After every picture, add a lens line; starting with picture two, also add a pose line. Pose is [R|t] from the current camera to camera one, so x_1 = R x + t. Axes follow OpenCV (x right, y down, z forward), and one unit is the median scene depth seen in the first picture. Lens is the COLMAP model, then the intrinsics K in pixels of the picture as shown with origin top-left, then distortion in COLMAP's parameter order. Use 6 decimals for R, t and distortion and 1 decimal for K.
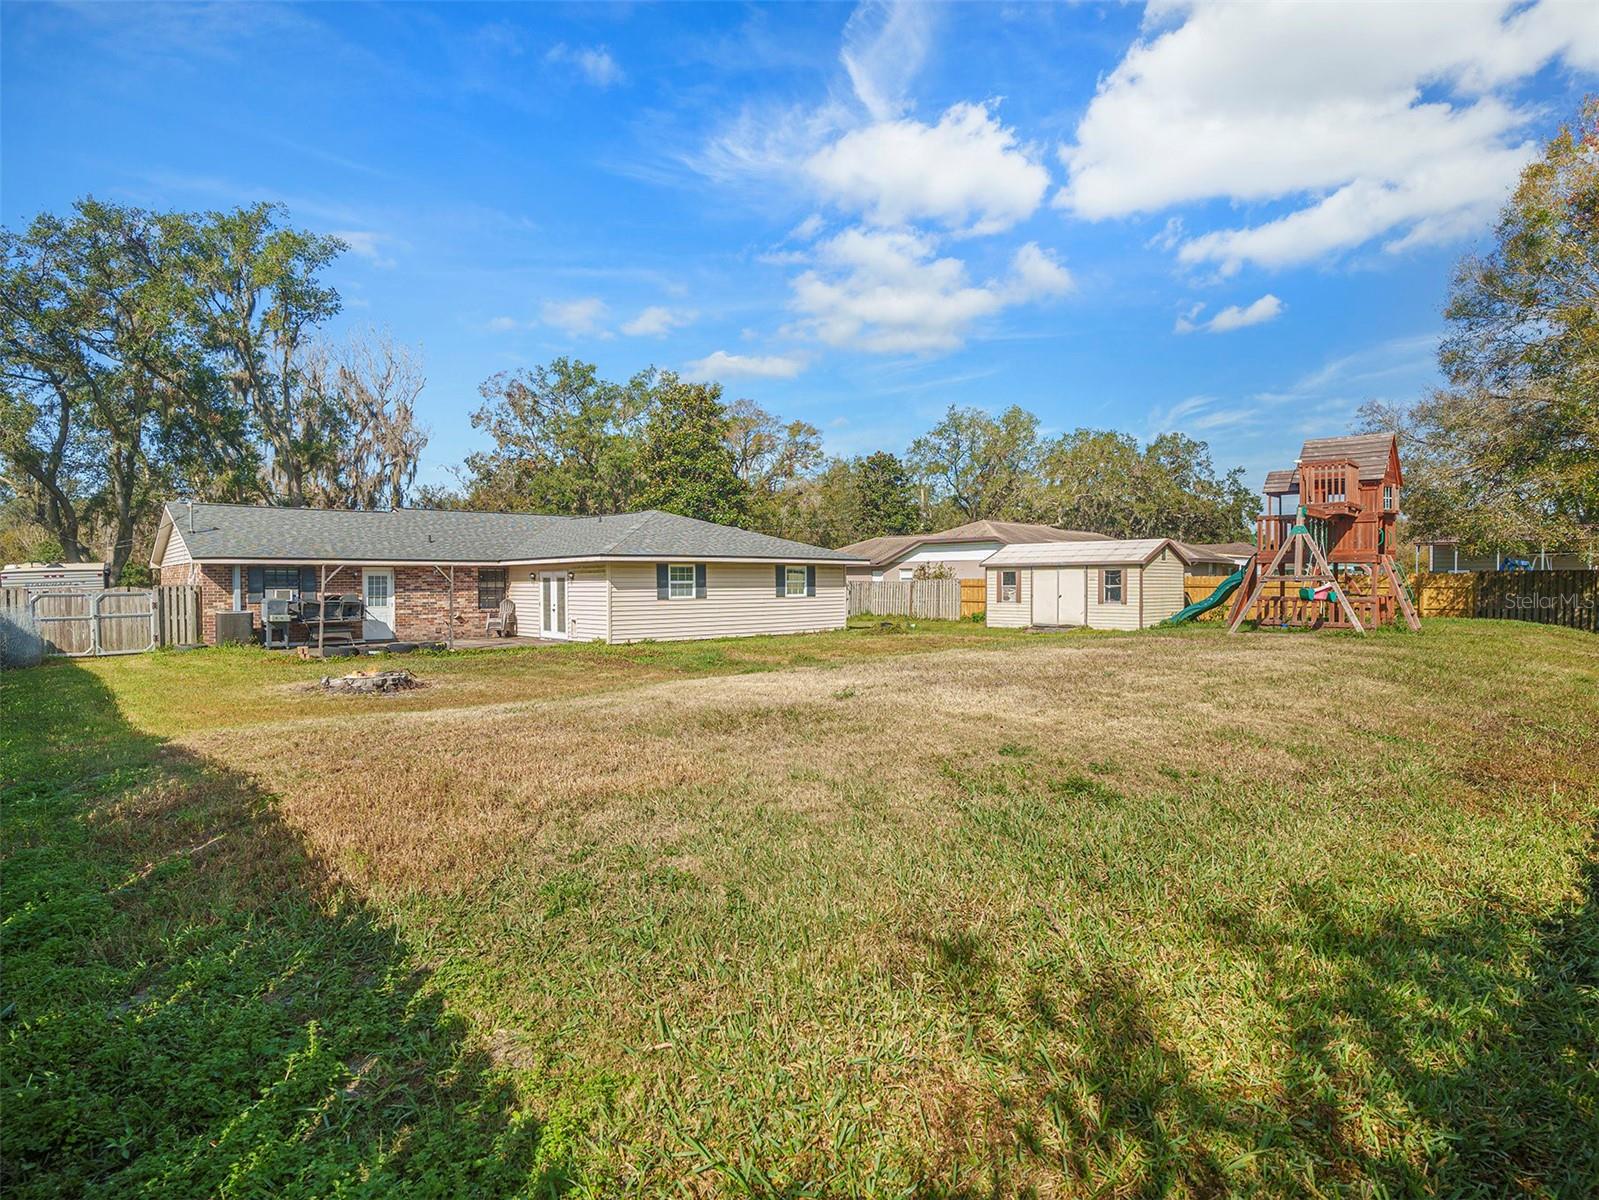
lens RADIAL K [[894.5, 0, 790.0], [0, 894.5, 591.2], [0, 0, 1]] dist [-0.093165, 0.049877]
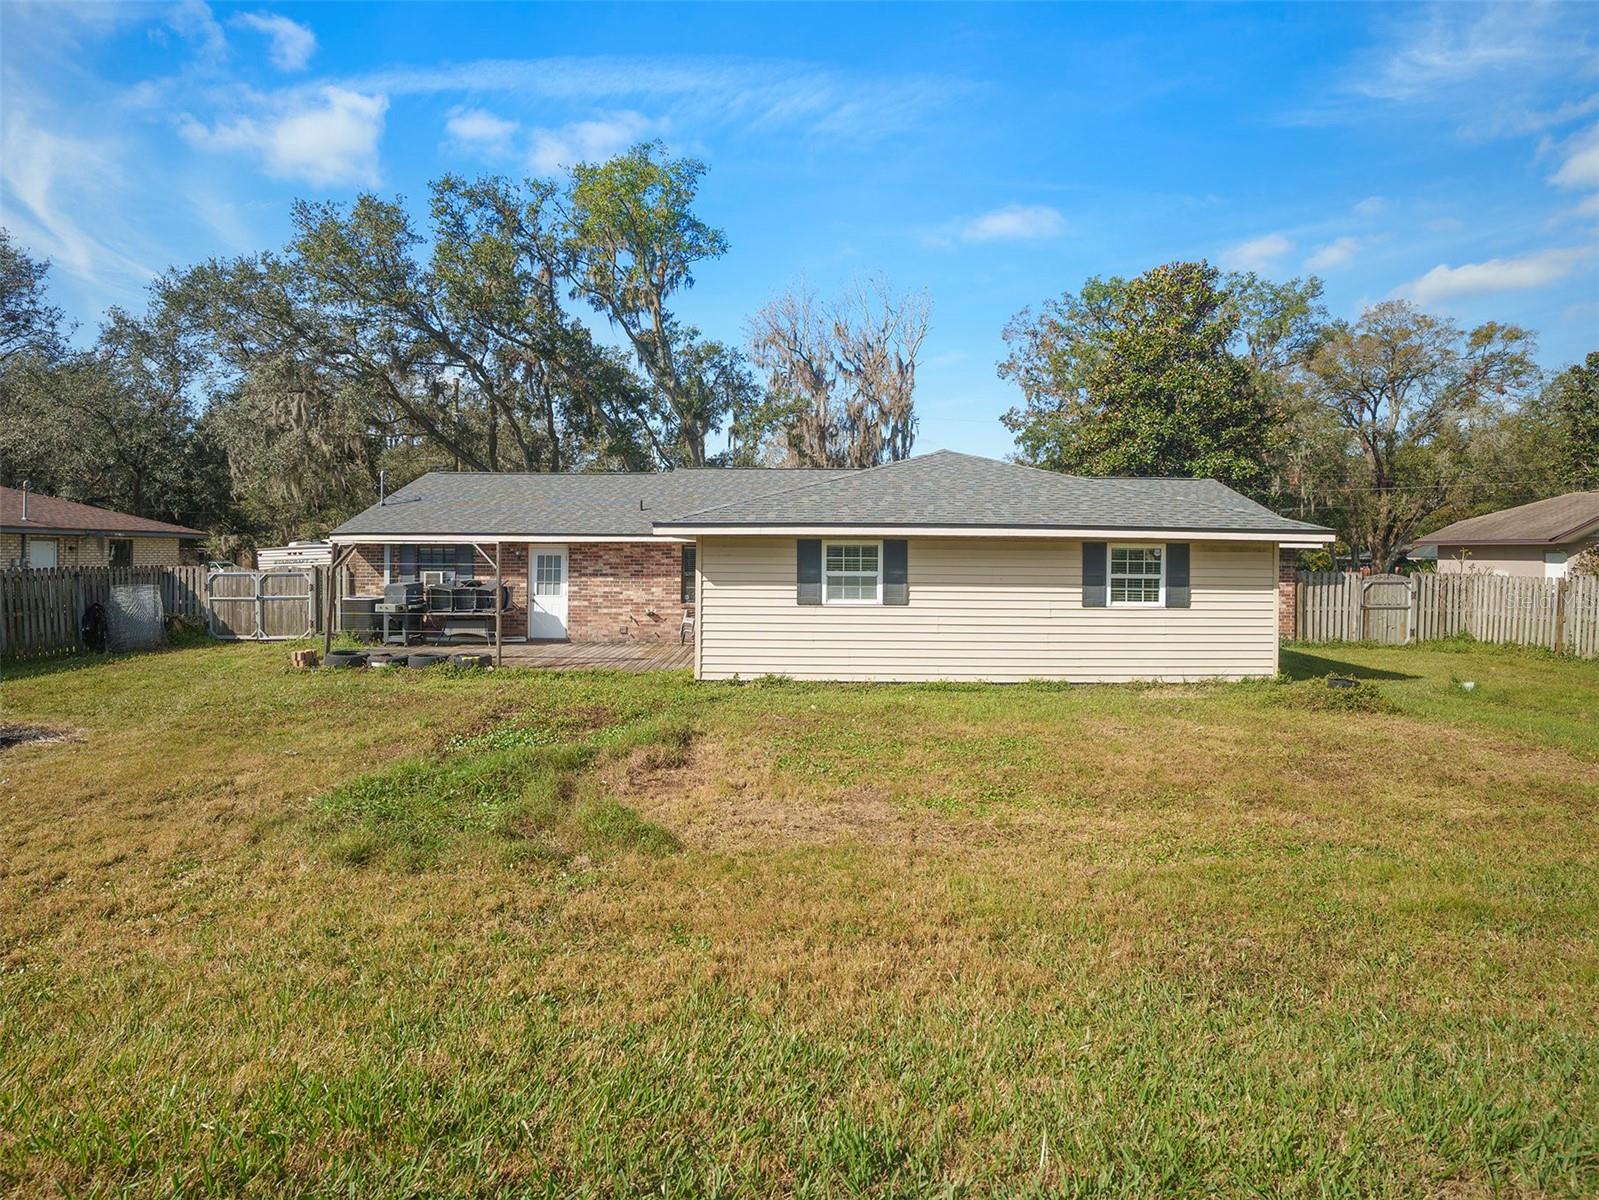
lens RADIAL K [[894.5, 0, 790.0], [0, 894.5, 591.2], [0, 0, 1]] dist [-0.093165, 0.049877]
pose [[0.735786, 0.037293, -0.676187, 0.211175], [-0.016996, 0.999185, 0.036613, -0.018367], [0.677001, -0.015447, 0.735820, 0.571206]]
